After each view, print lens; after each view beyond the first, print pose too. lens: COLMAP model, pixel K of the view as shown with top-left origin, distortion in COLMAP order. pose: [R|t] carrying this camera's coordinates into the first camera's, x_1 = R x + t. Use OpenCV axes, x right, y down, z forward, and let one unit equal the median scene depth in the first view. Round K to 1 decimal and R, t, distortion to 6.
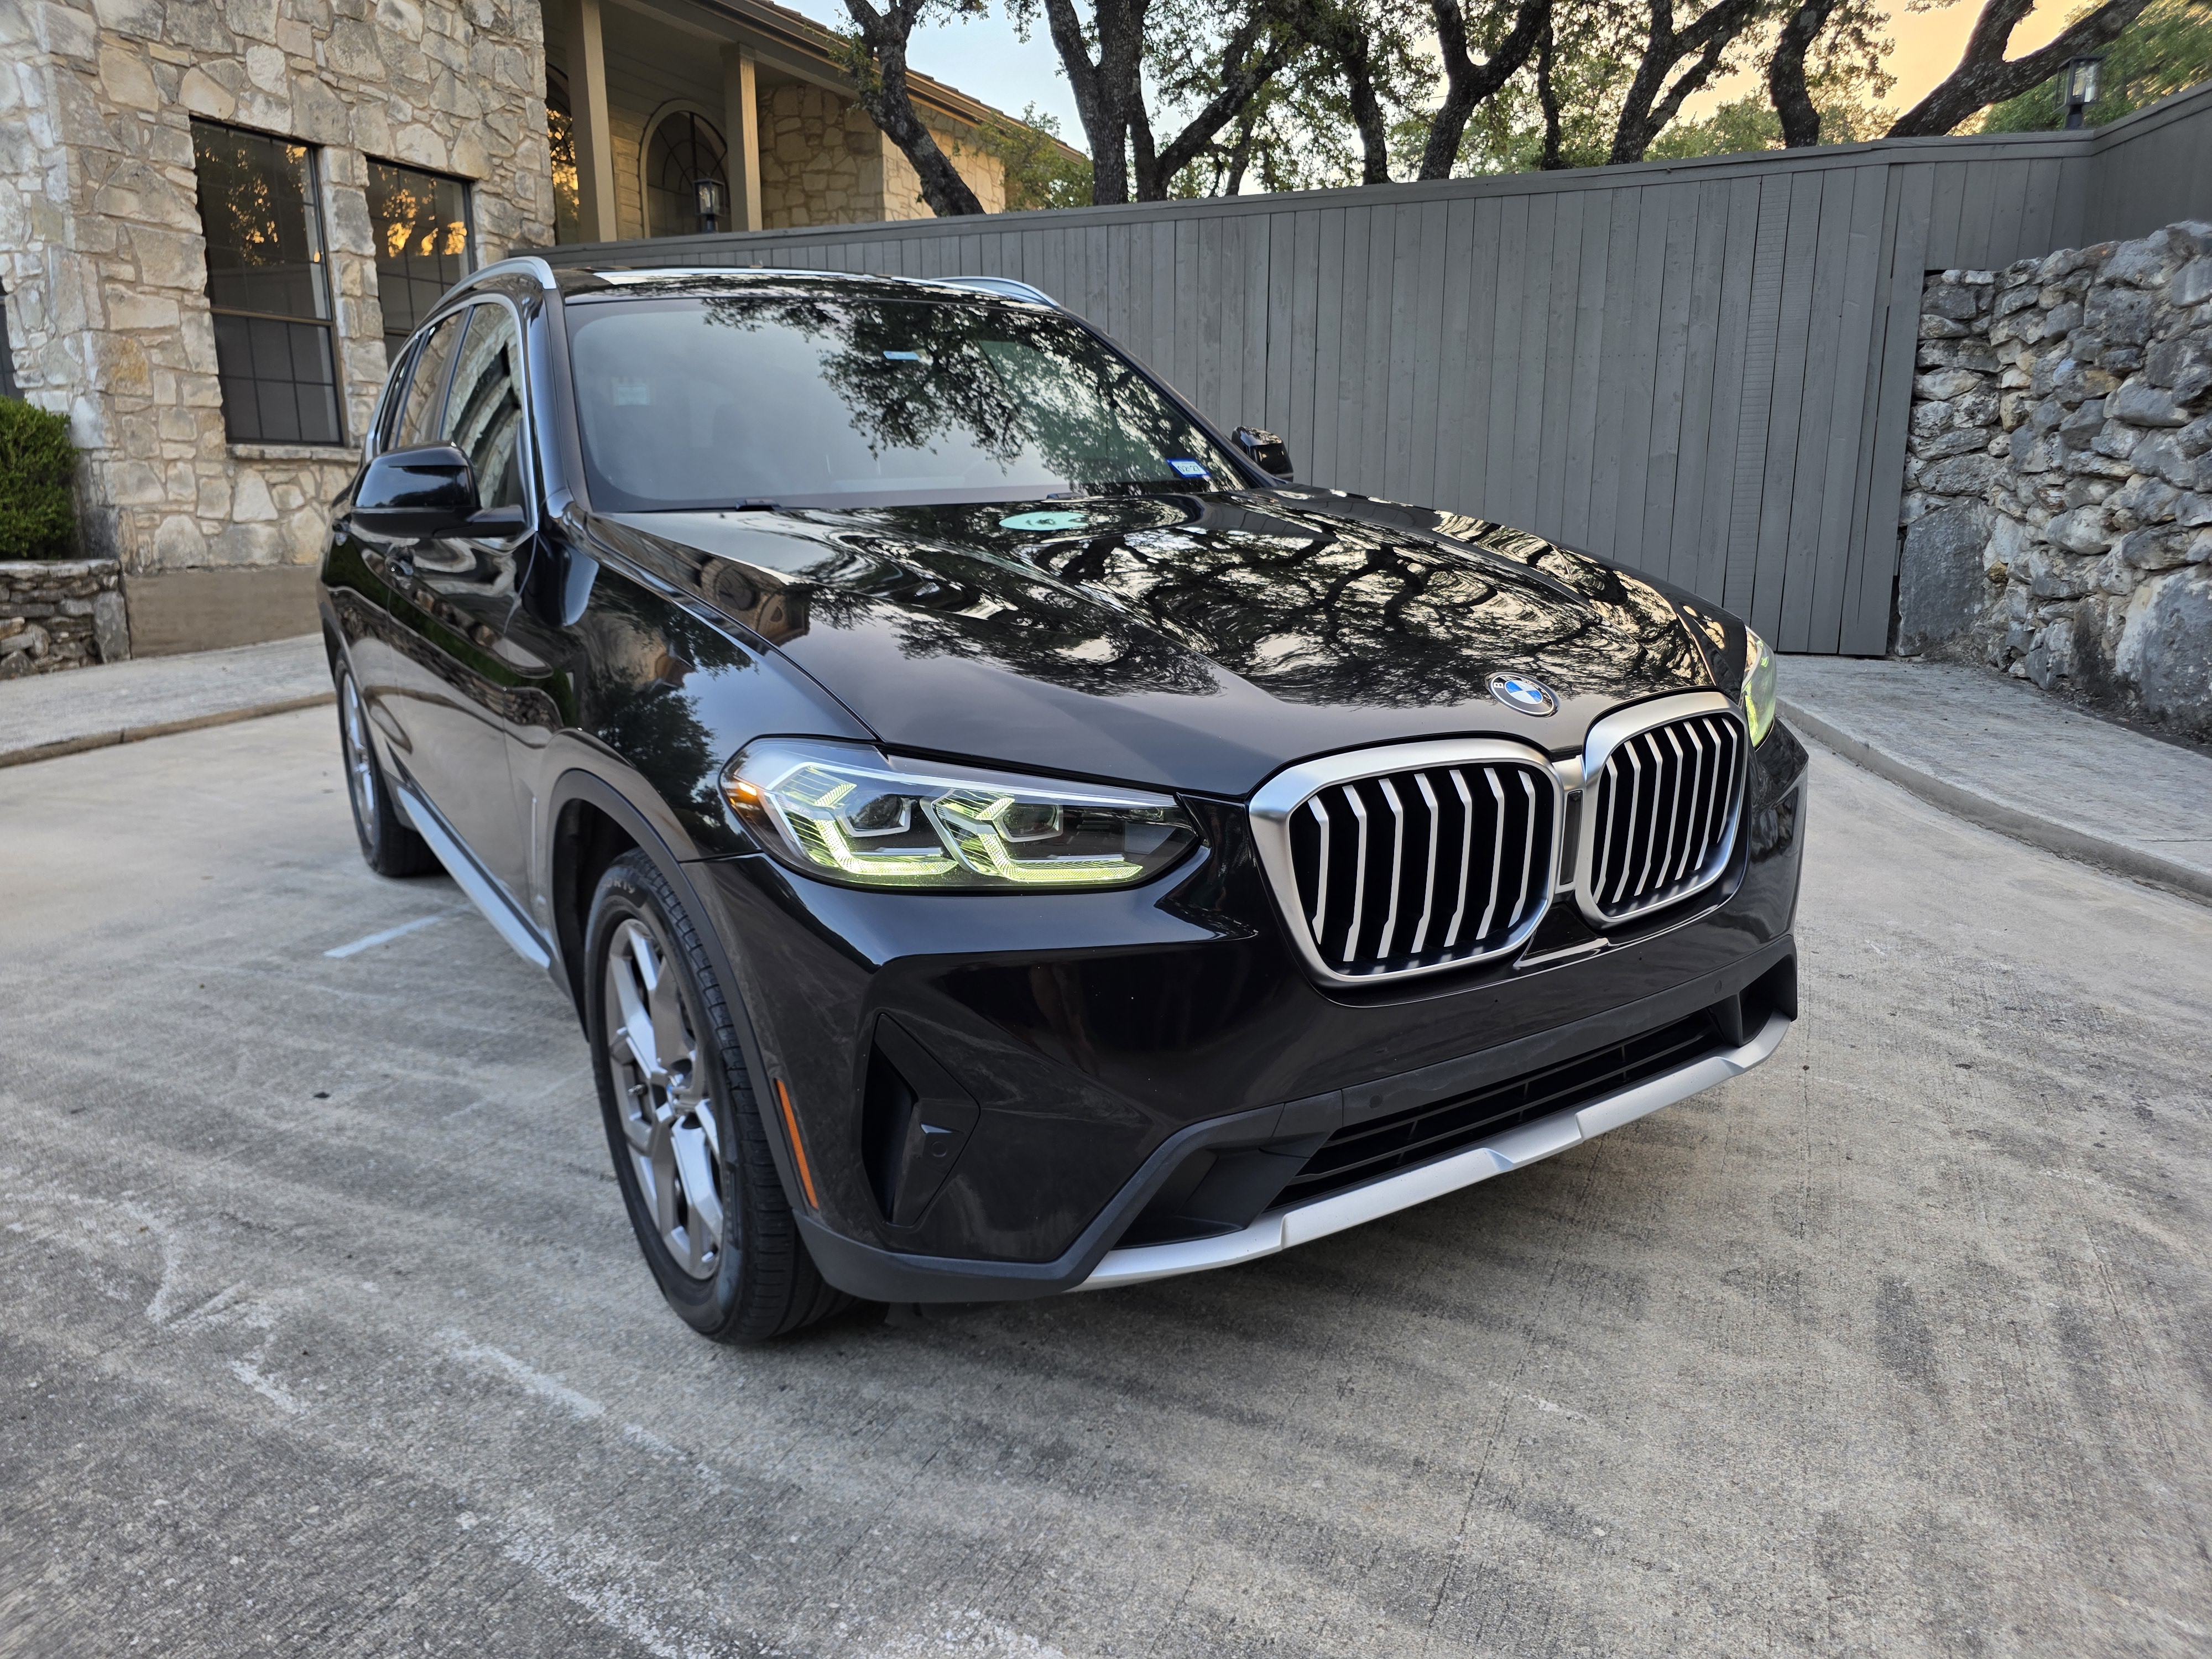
lens RADIAL K [[1496.7, 0, 1106.0], [0, 1496.7, 829.5], [0, 0, 1]] dist [0.033661, -0.024345]
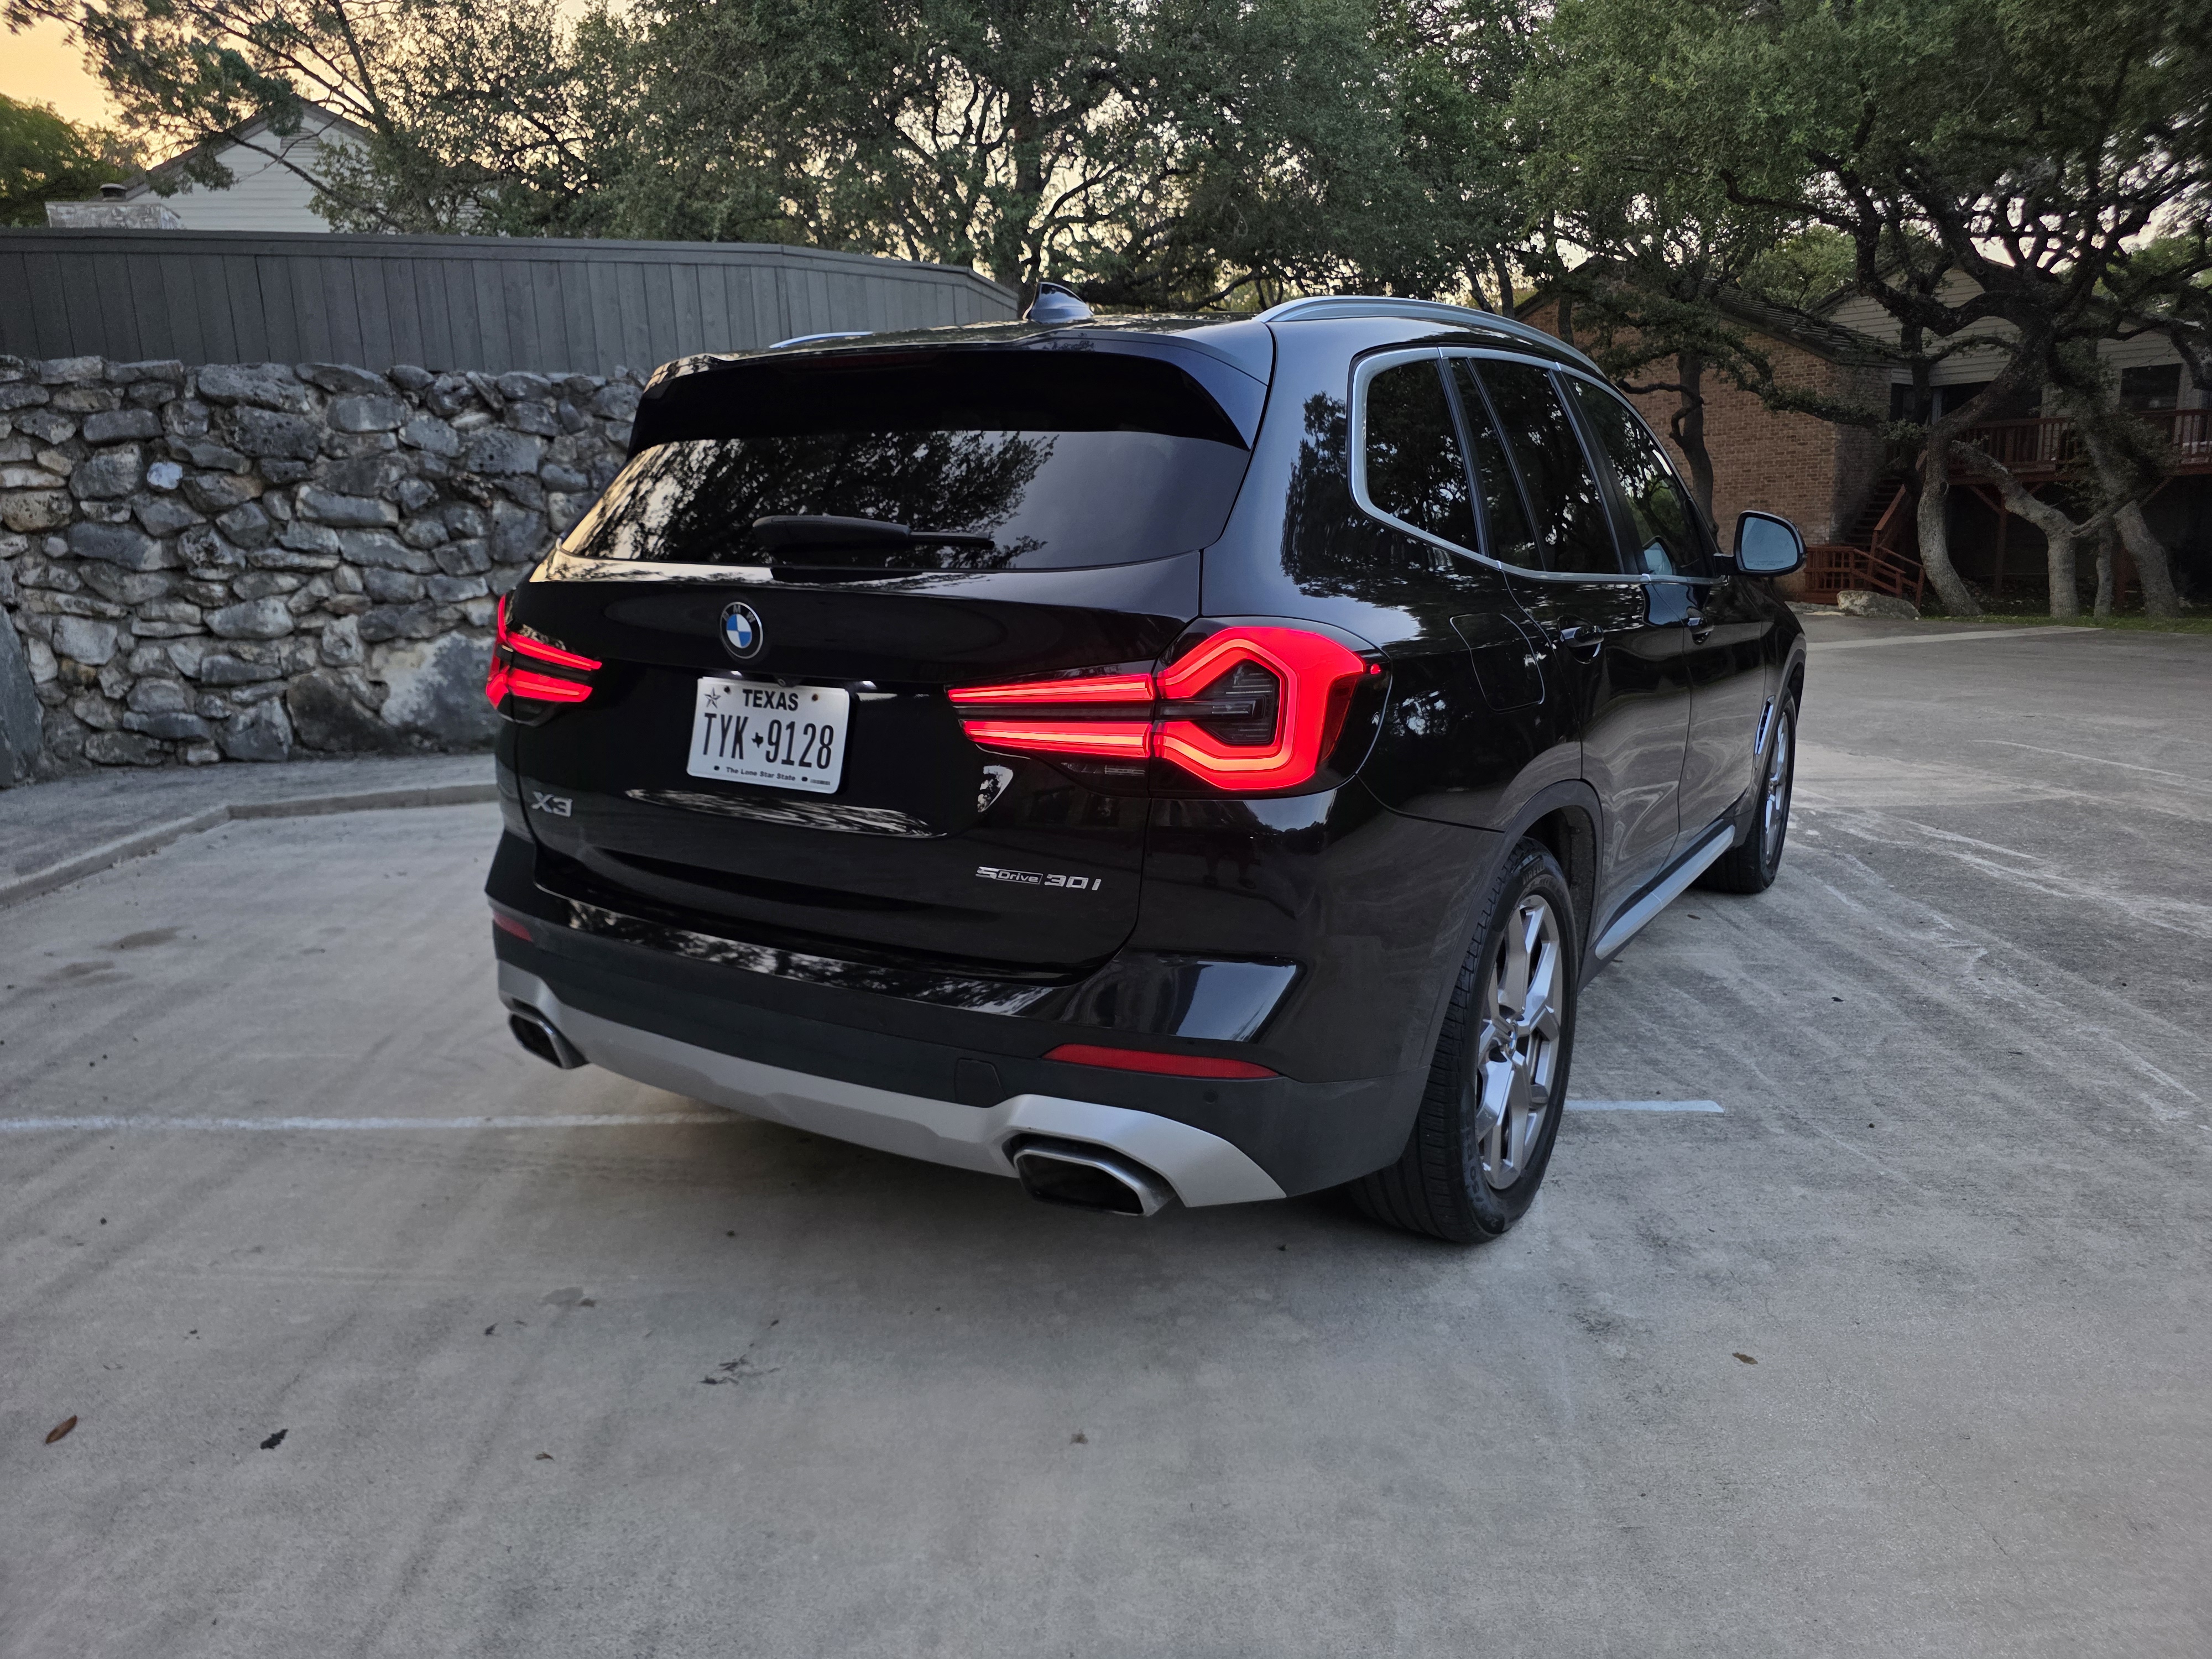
lens RADIAL K [[1476.1, 0, 1122.9], [0, 1476.1, 825.0], [0, 0, 1]] dist [0.043069, -0.032561]
pose [[-0.426750, -0.167904, 0.888647, -1.408008], [0.240258, 0.926257, 0.290387, -0.500801], [-0.871872, 0.337427, -0.354940, 1.989329]]
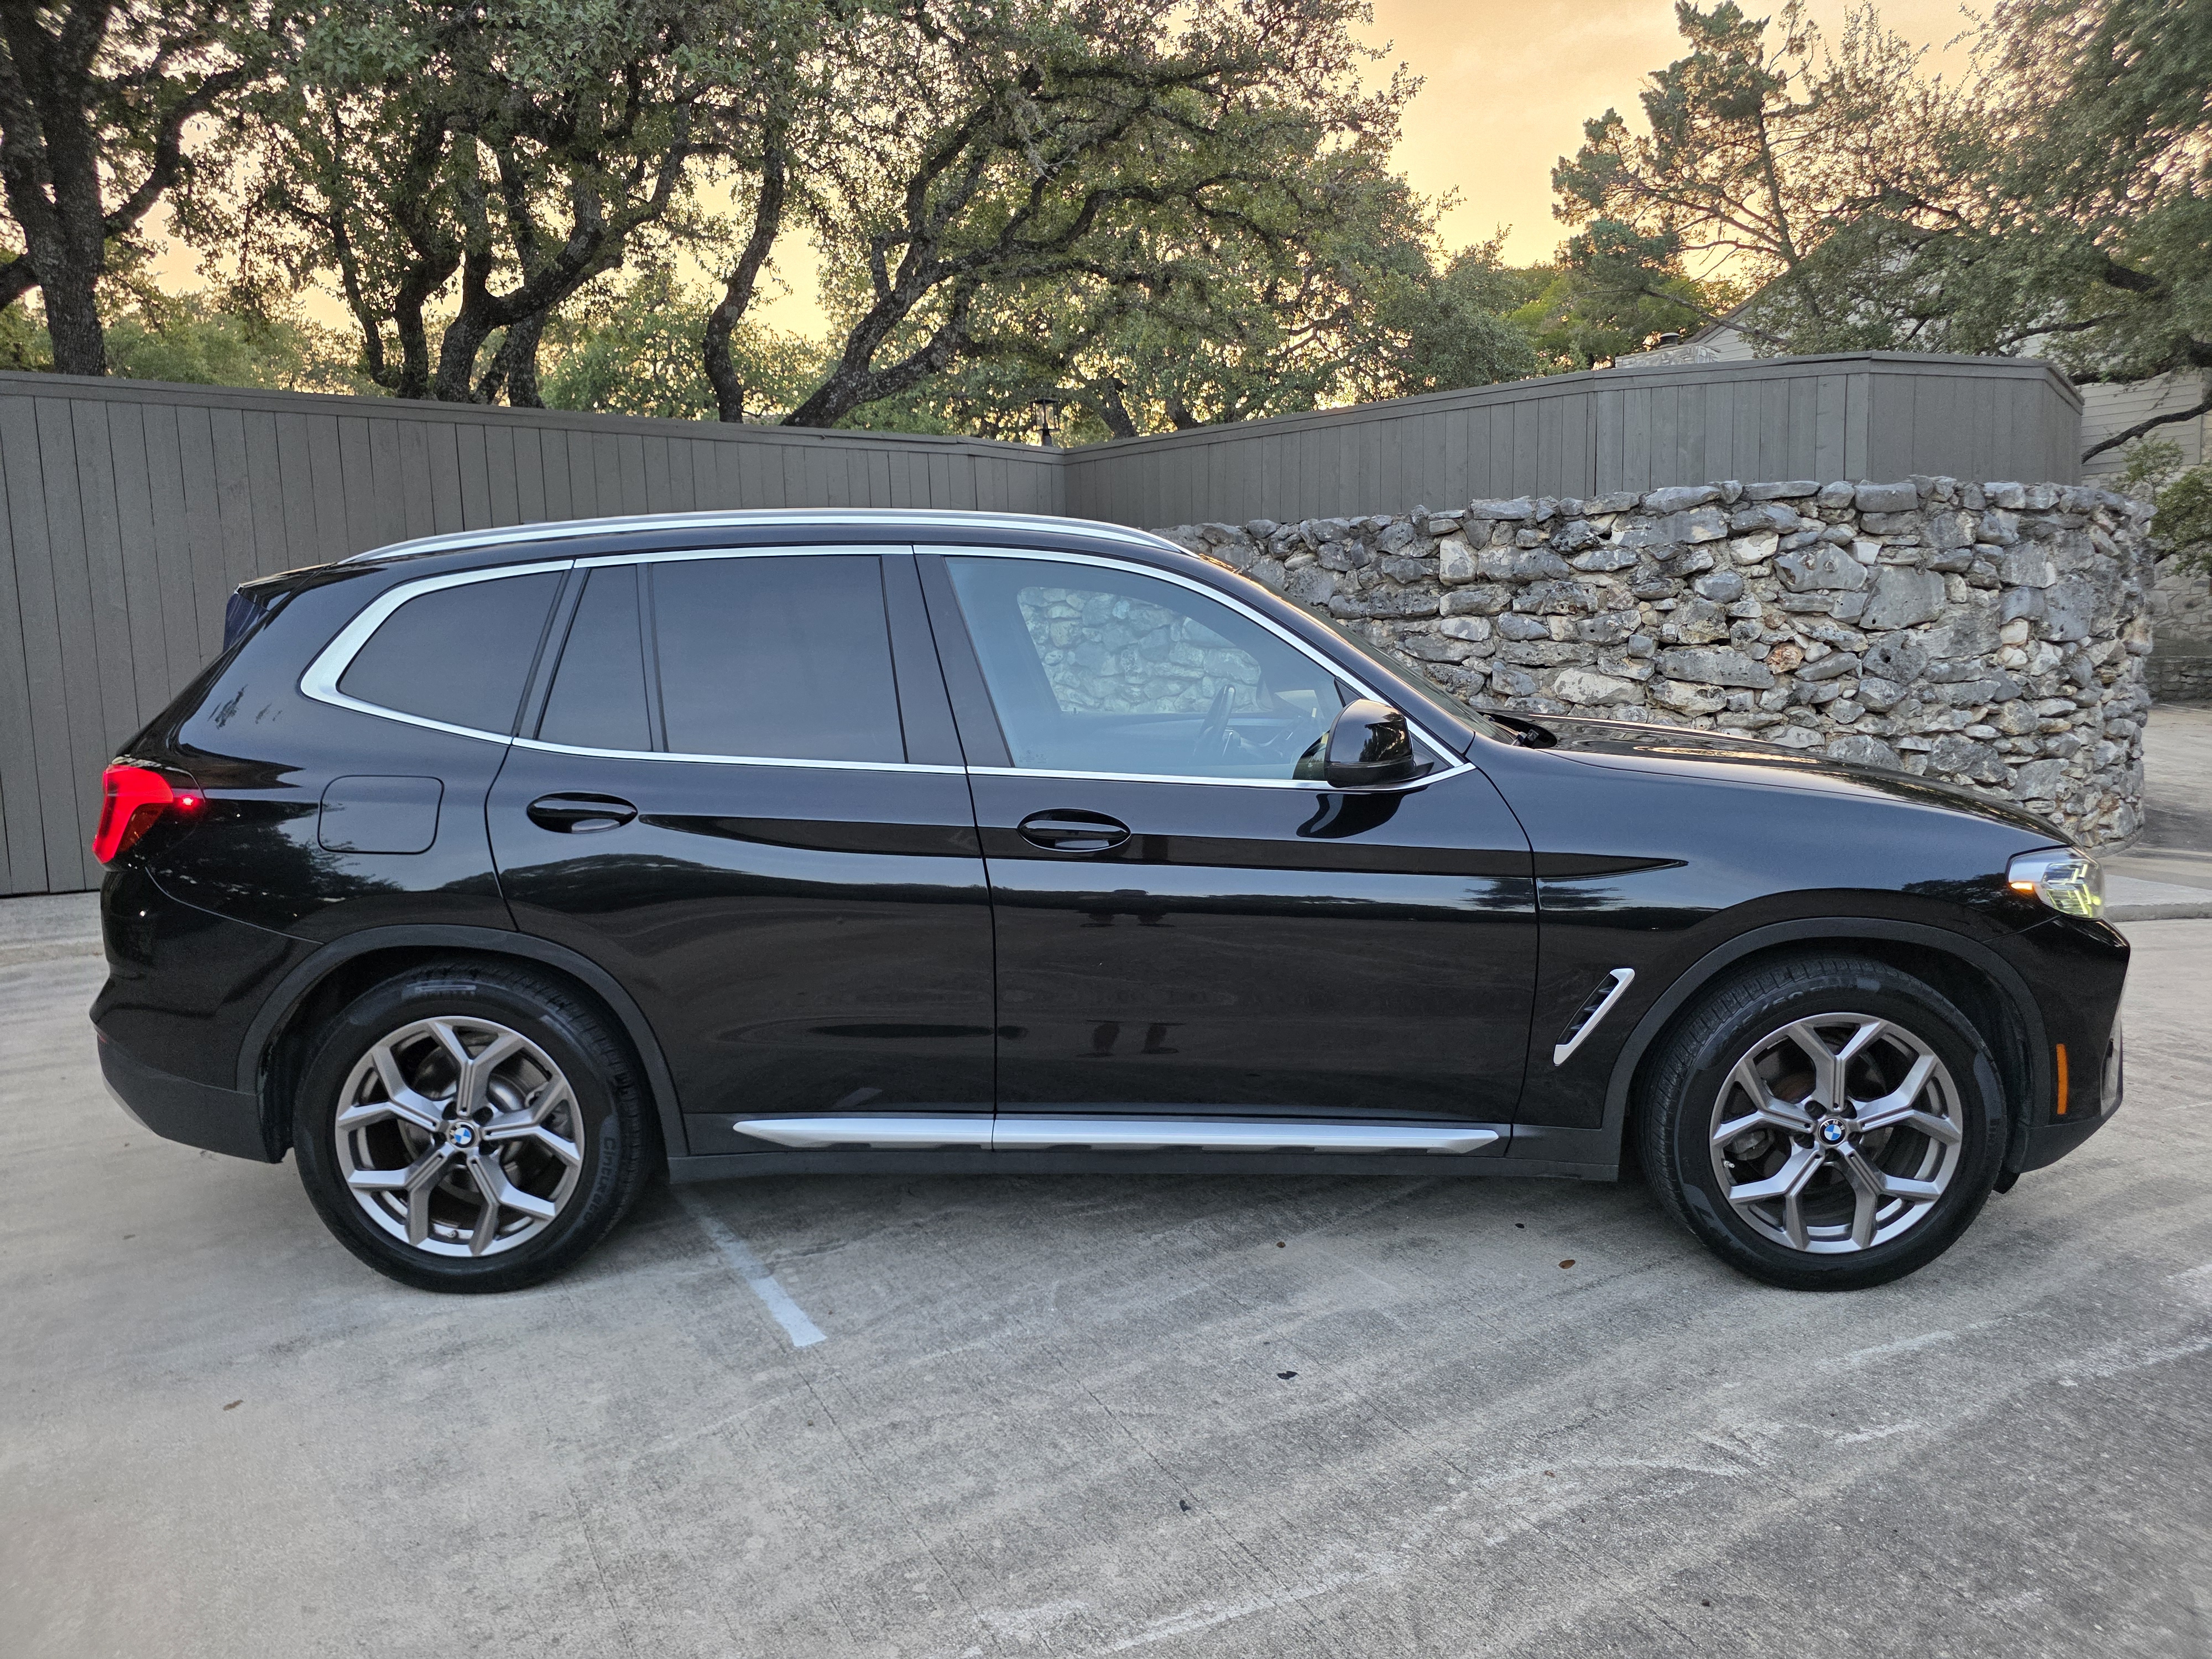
lens RADIAL K [[1476.1, 0, 1122.9], [0, 1476.1, 825.0], [0, 0, 1]] dist [0.043069, -0.032561]
pose [[0.553828, -0.107819, 0.825621, -1.333678], [0.210519, 0.977496, -0.013563, -0.173862], [-0.805578, 0.181321, 0.564063, 0.503151]]
